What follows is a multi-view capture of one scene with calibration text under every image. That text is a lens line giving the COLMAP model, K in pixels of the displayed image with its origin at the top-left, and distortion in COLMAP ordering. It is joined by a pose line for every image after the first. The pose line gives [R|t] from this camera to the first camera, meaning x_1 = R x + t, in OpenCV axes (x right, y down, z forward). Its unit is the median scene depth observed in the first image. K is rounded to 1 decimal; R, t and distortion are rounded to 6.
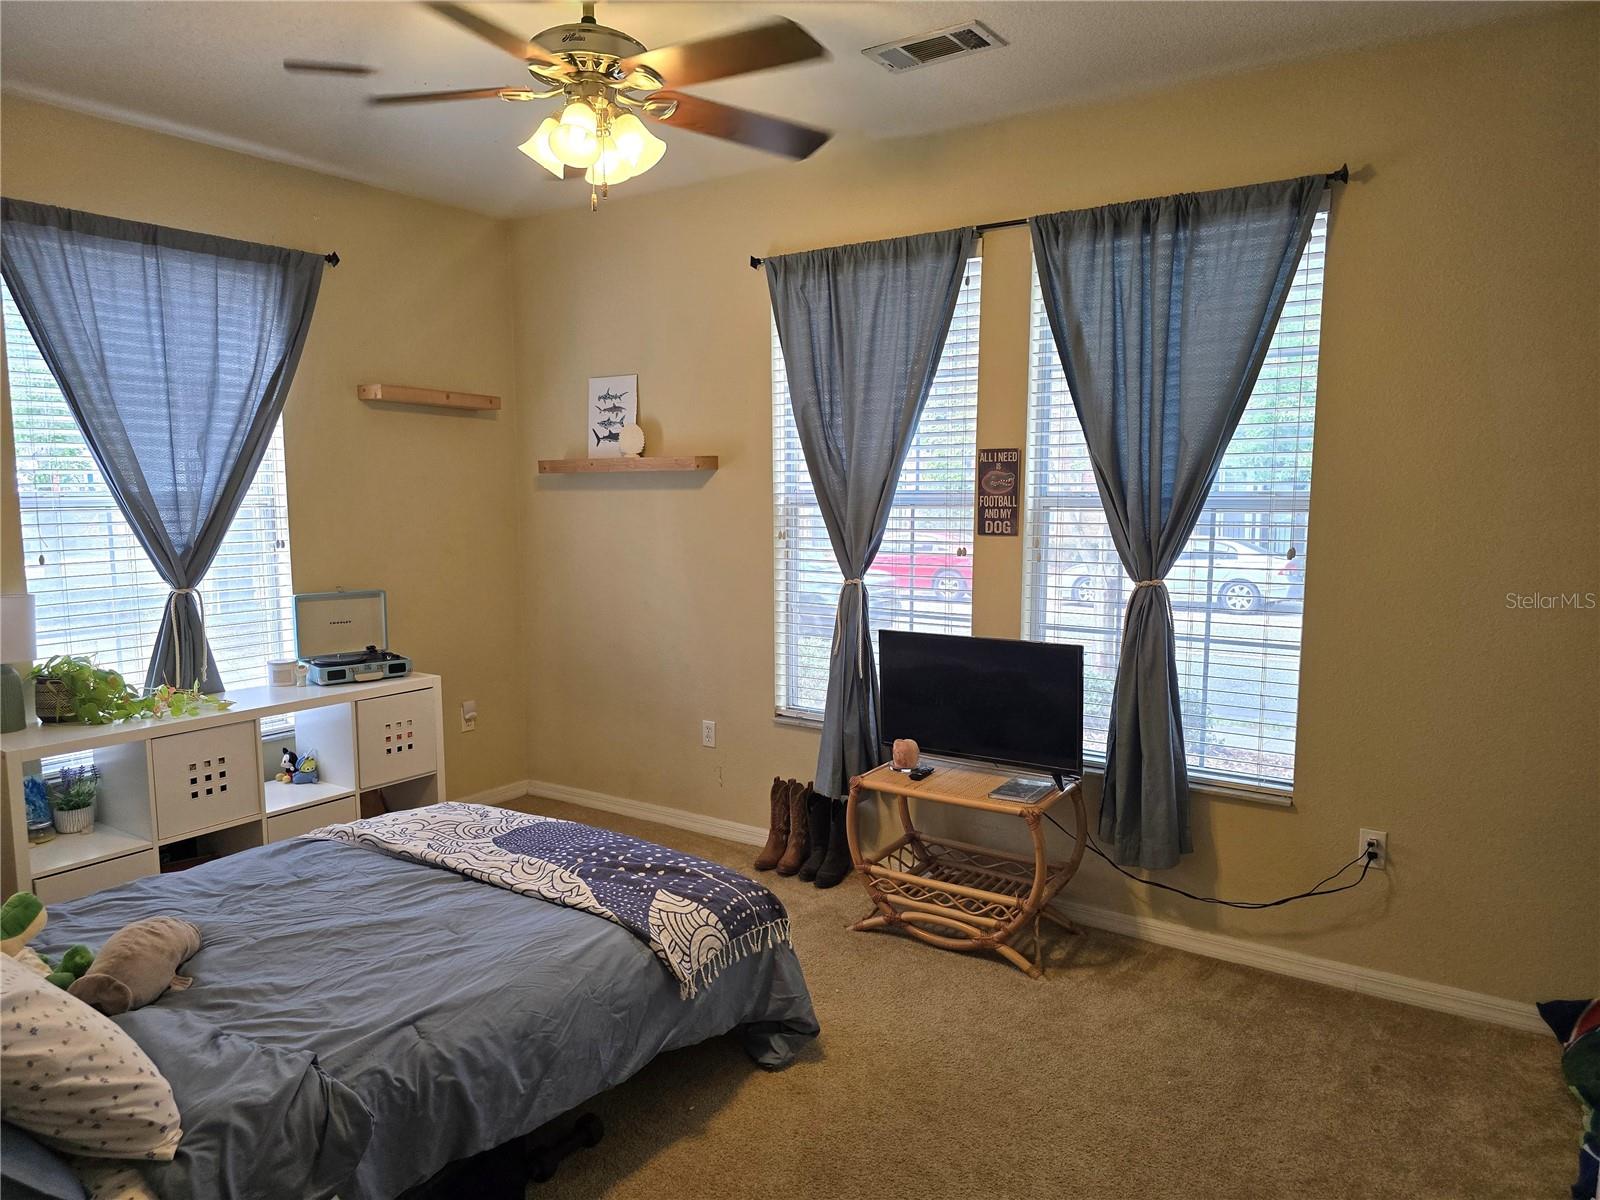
lens RADIAL K [[1081.3, 0, 801.6], [0, 1081.3, 615.9], [0, 0, 1]] dist [0.082152, -0.083155]
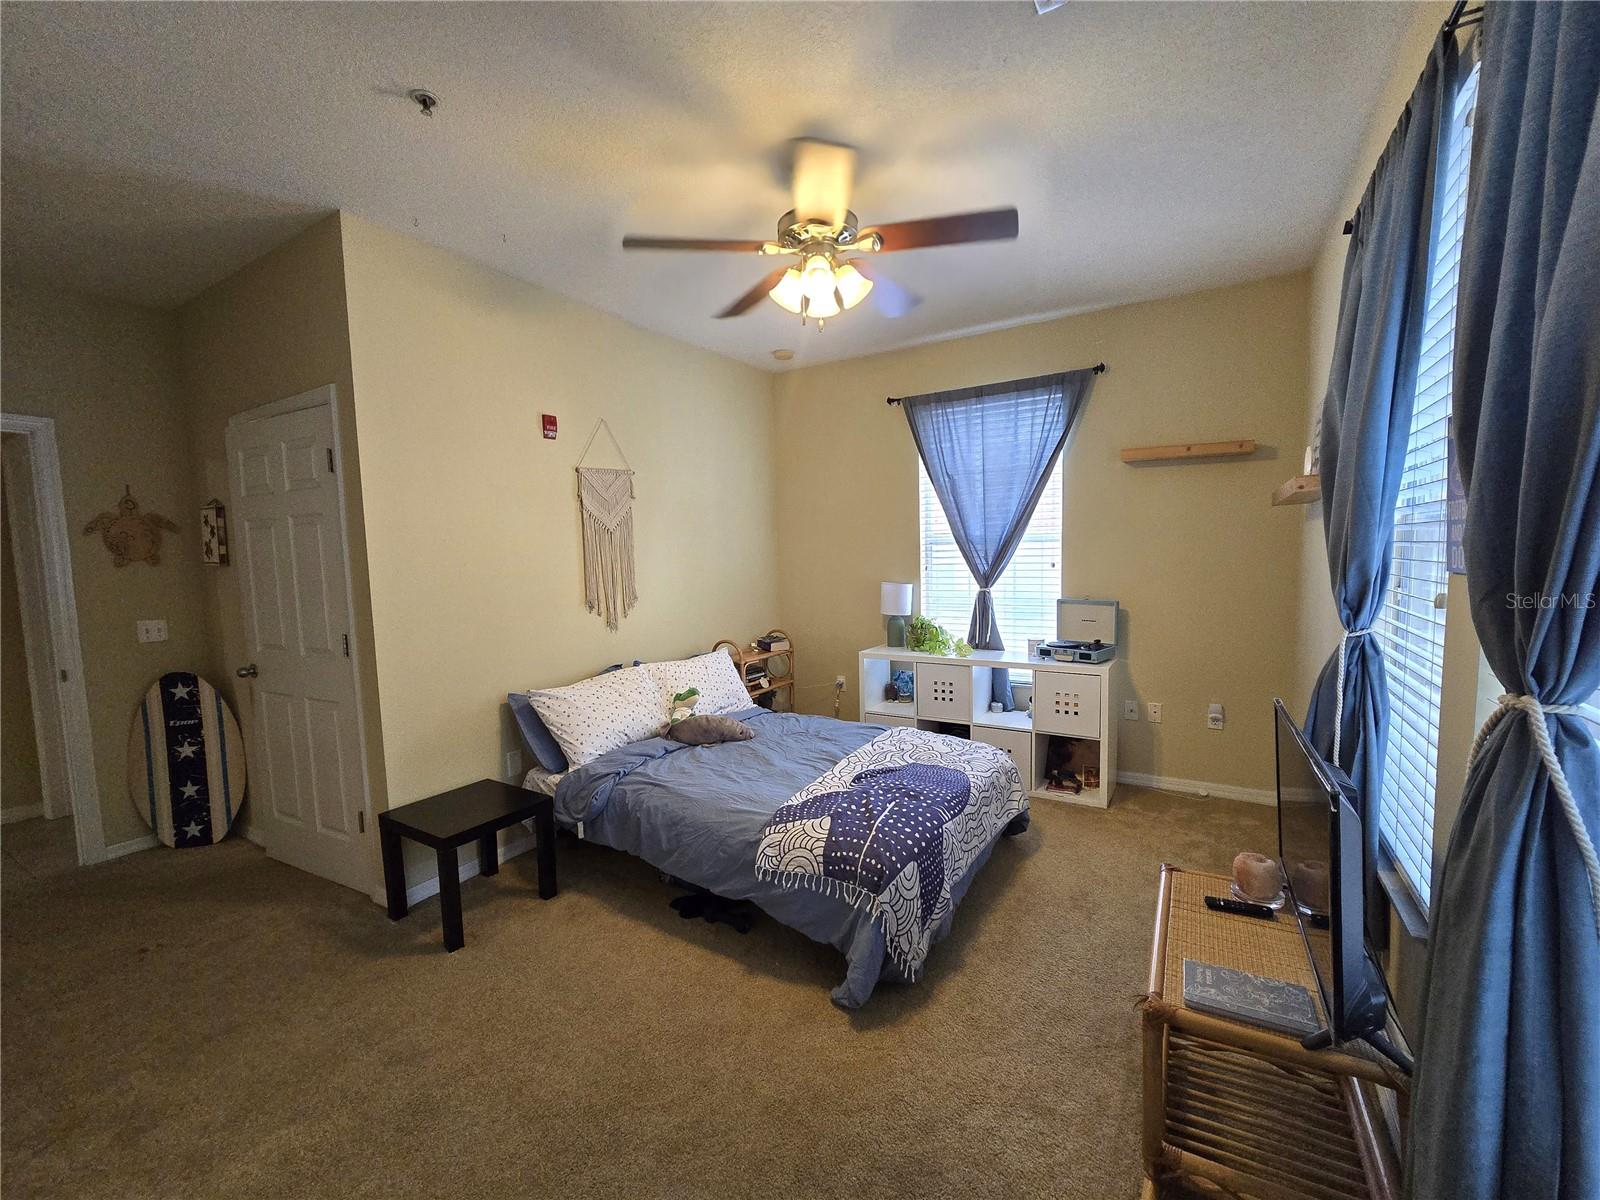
lens RADIAL K [[665.3, 0, 803.8], [0, 665.3, 603.7], [0, 0, 1]] dist [0.000068, 0.000026]
pose [[0.044254, 0.078406, -0.995939, 0.500614], [-0.095799, 0.992654, 0.073891, -0.051851], [0.994416, 0.092140, 0.051440, 0.669195]]
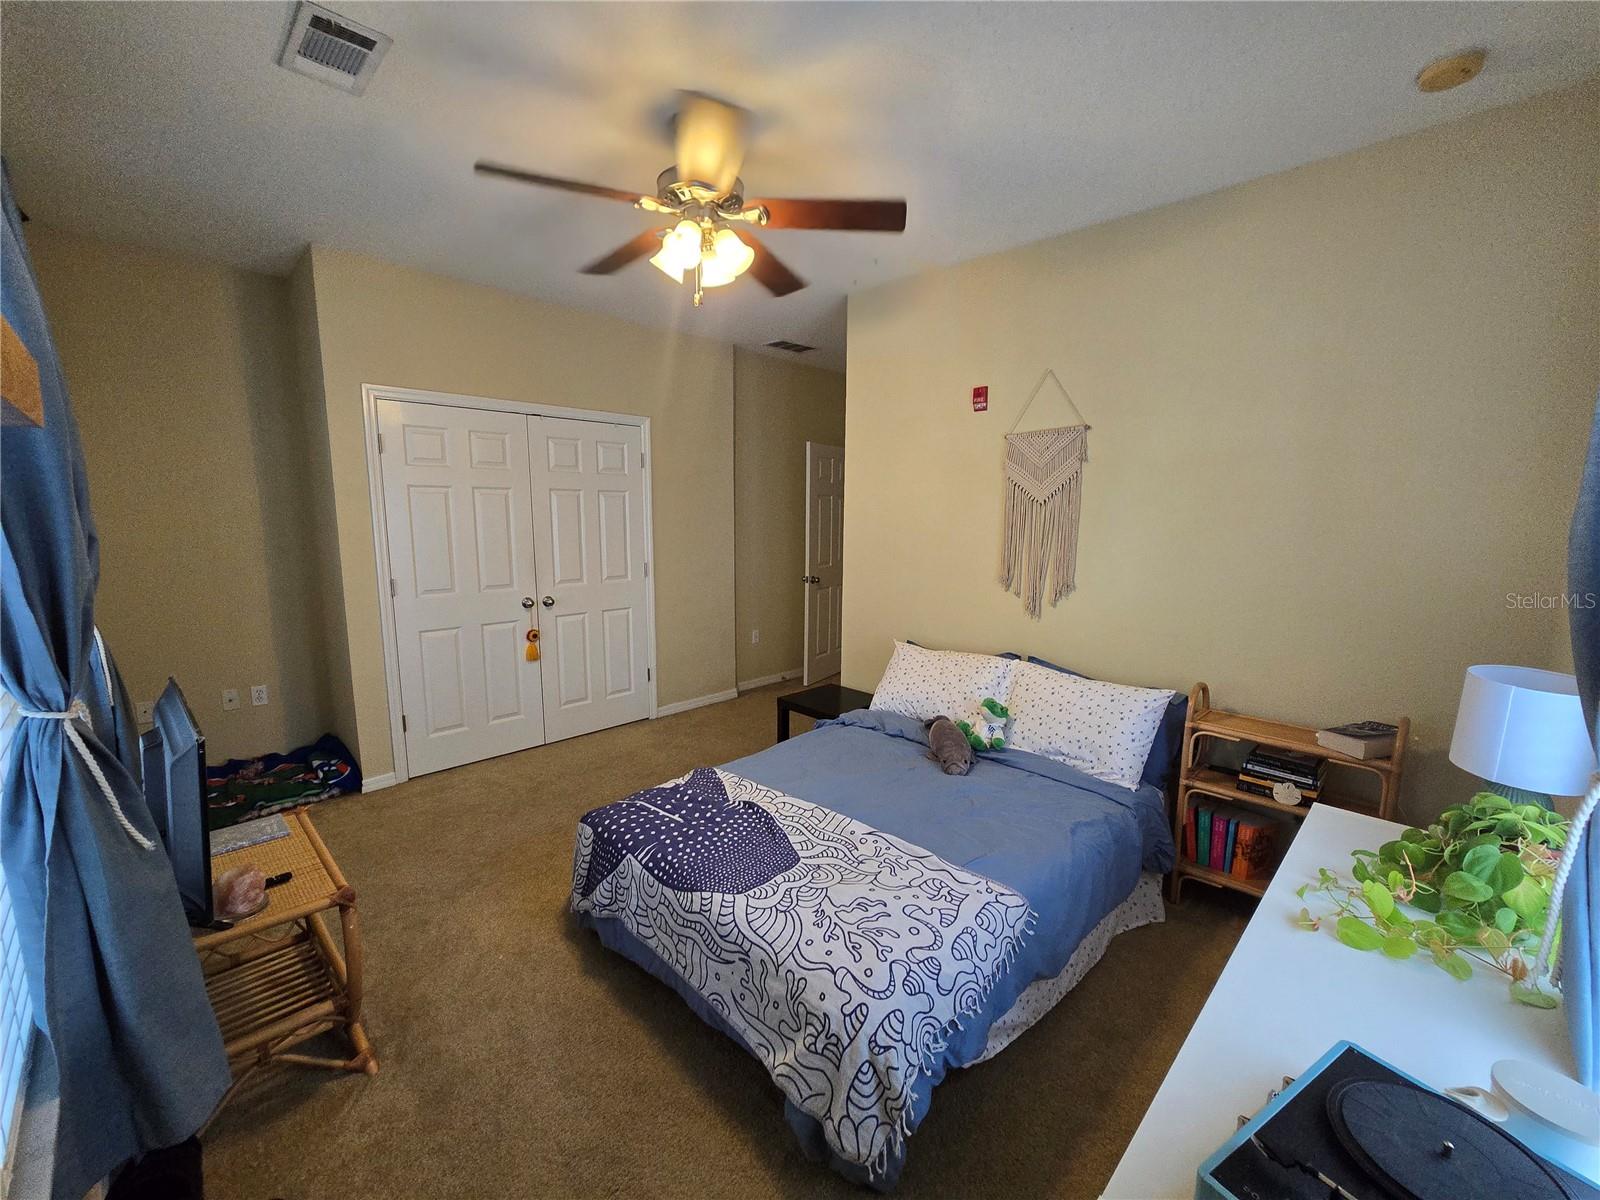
lens RADIAL K [[656.2, 0, 807.4], [0, 656.2, 606.2], [0, 0, 1]] dist [-0.001140, -0.000352]
pose [[-0.983186, -0.035701, 0.179080, -0.329788], [0.014574, 0.962231, 0.271842, -0.159434], [-0.182022, 0.269882, -0.945533, 1.284076]]
